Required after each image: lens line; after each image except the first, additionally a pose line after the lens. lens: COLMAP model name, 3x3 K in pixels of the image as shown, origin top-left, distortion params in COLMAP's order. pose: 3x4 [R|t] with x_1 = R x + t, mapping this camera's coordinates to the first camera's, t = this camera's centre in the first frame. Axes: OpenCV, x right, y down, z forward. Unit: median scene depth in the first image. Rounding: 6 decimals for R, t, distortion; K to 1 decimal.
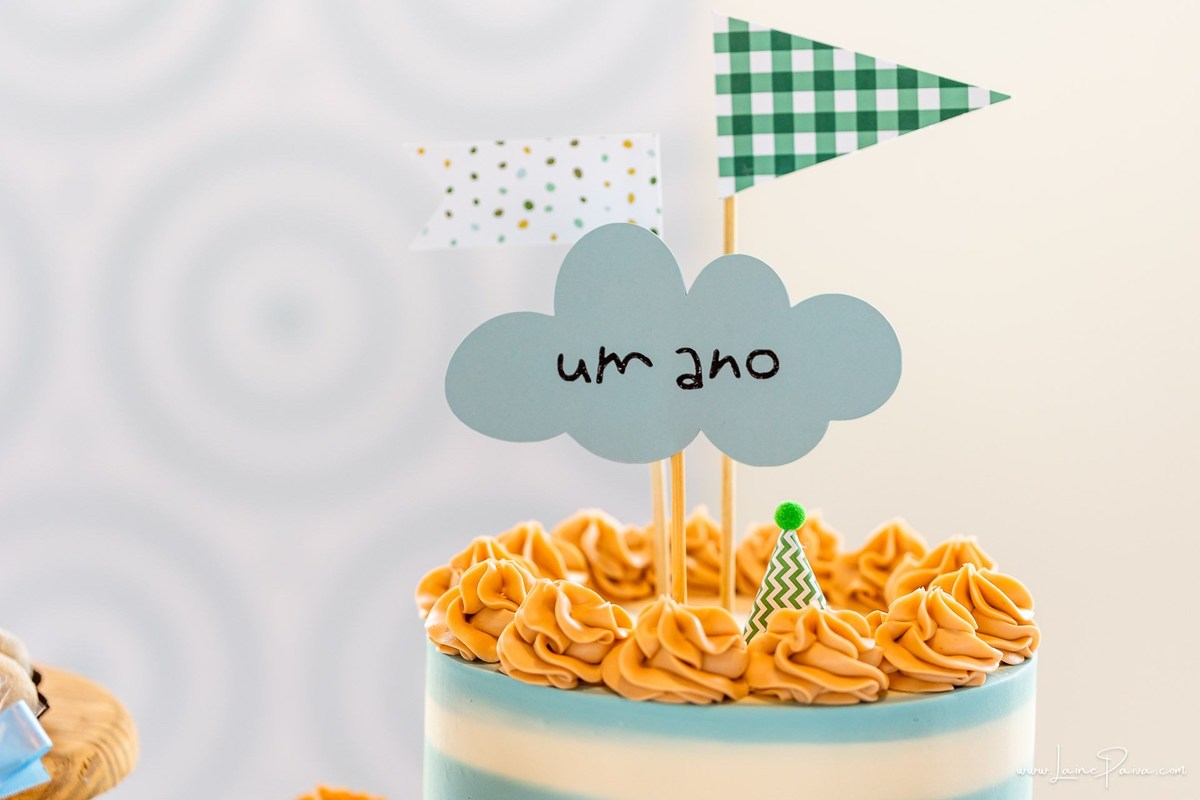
lens RADIAL K [[3643.7, 0, 602.3], [0, 3643.7, 399.1], [0, 0, 1]] dist [0.008141, 0.000000]
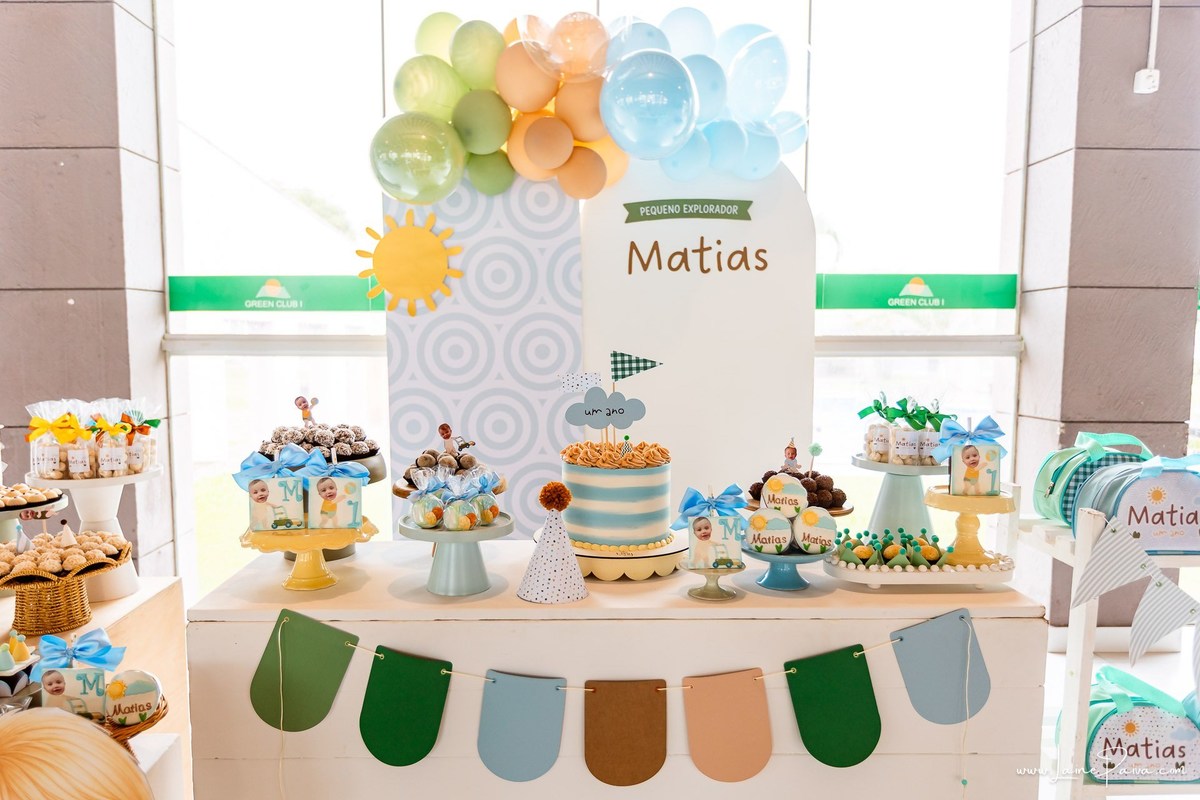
lens RADIAL K [[828.3, 0, 559.7], [0, 828.3, 419.0], [0, 0, 1]] dist [0.009734, -0.008183]
pose [[0.999448, -0.020144, 0.026402, -0.085669], [0.021547, 0.998308, -0.053999, 0.069972], [-0.025269, 0.054538, 0.998192, -0.281205]]
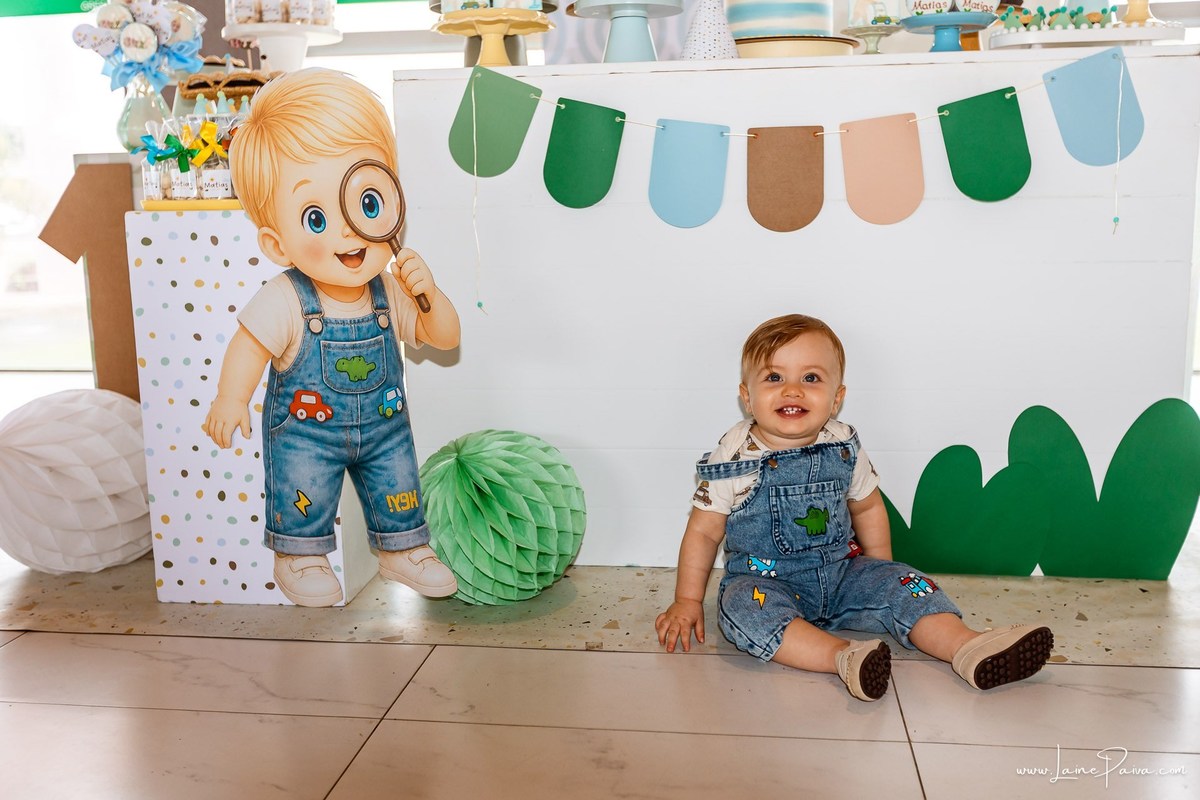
lens RADIAL K [[1195.8, 0, 600.7], [0, 1195.8, 414.4], [0, 0, 1]] dist [-0.000890, 0.000000]
pose [[0.993193, -0.017596, -0.115141, -0.048803], [0.018273, 0.999821, 0.004820, 0.760523], [0.115036, -0.006892, 0.993337, -0.899752]]
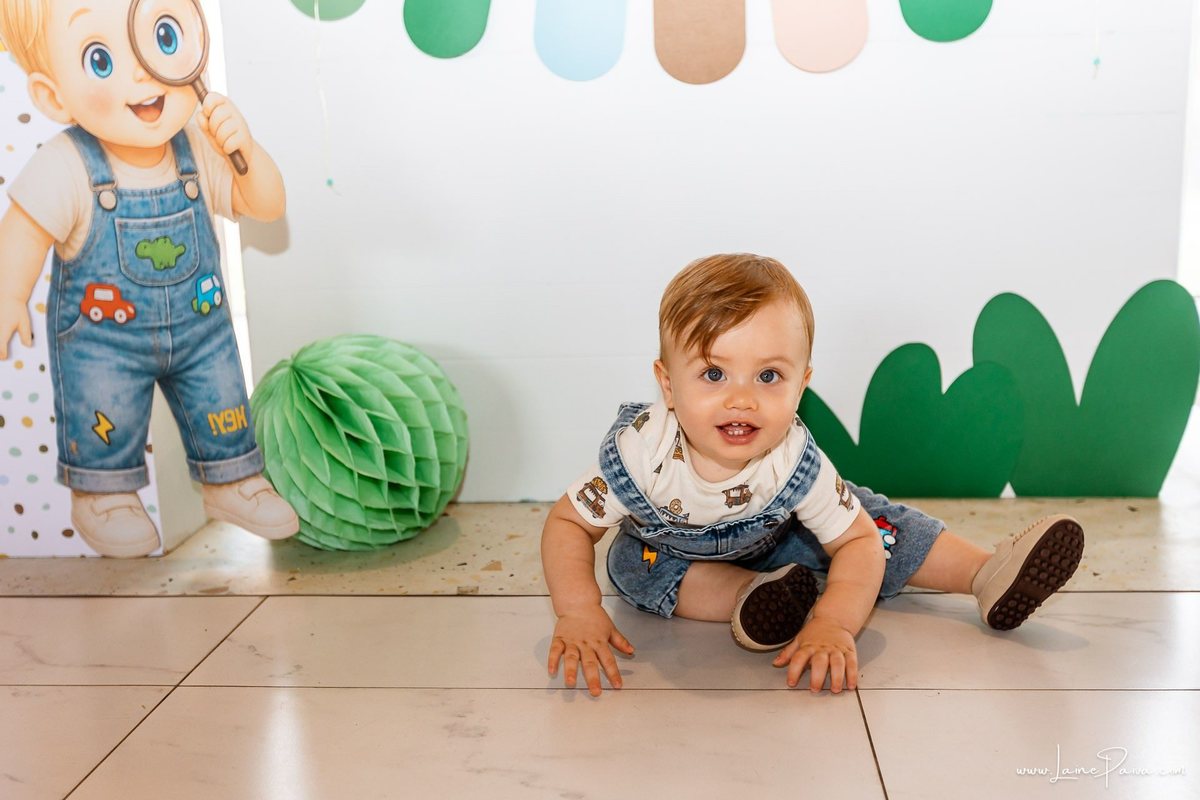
lens RADIAL K [[1242.9, 0, 622.3], [0, 1242.9, 426.5], [0, 0, 1]] dist [-0.003103, 0.000000]
pose [[0.997648, -0.037490, -0.057388, -0.001203], [0.039556, 0.998594, 0.035295, 0.859138], [0.055984, -0.037482, 0.997728, -0.632794]]
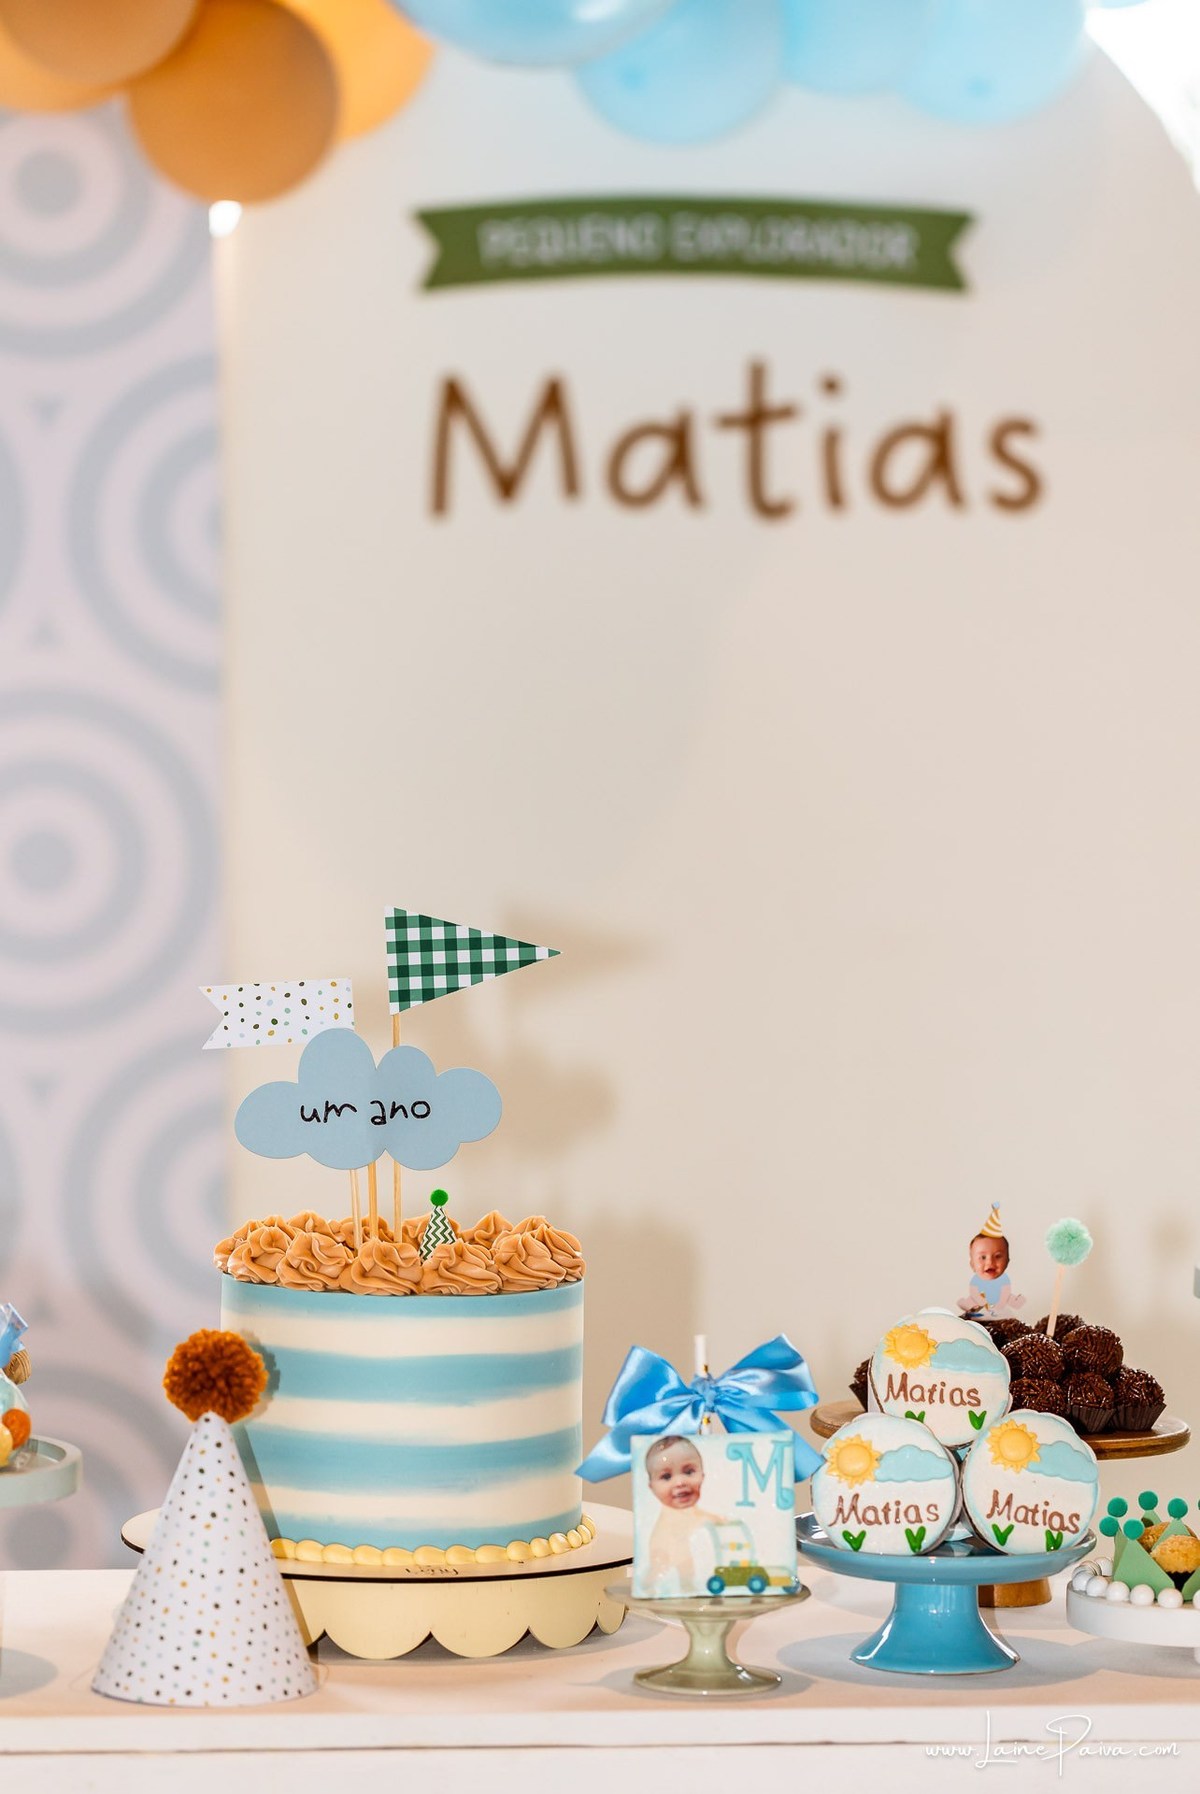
lens RADIAL K [[5447.3, 0, 616.2], [0, 5447.3, 885.5], [0, 0, 1]] dist [0.008141, 0.000000]
pose [[0.988923, -0.010074, 0.148086, -0.241868], [0.026968, 0.993284, -0.112519, 0.175357], [-0.145958, 0.115266, 0.982553, -1.529559]]
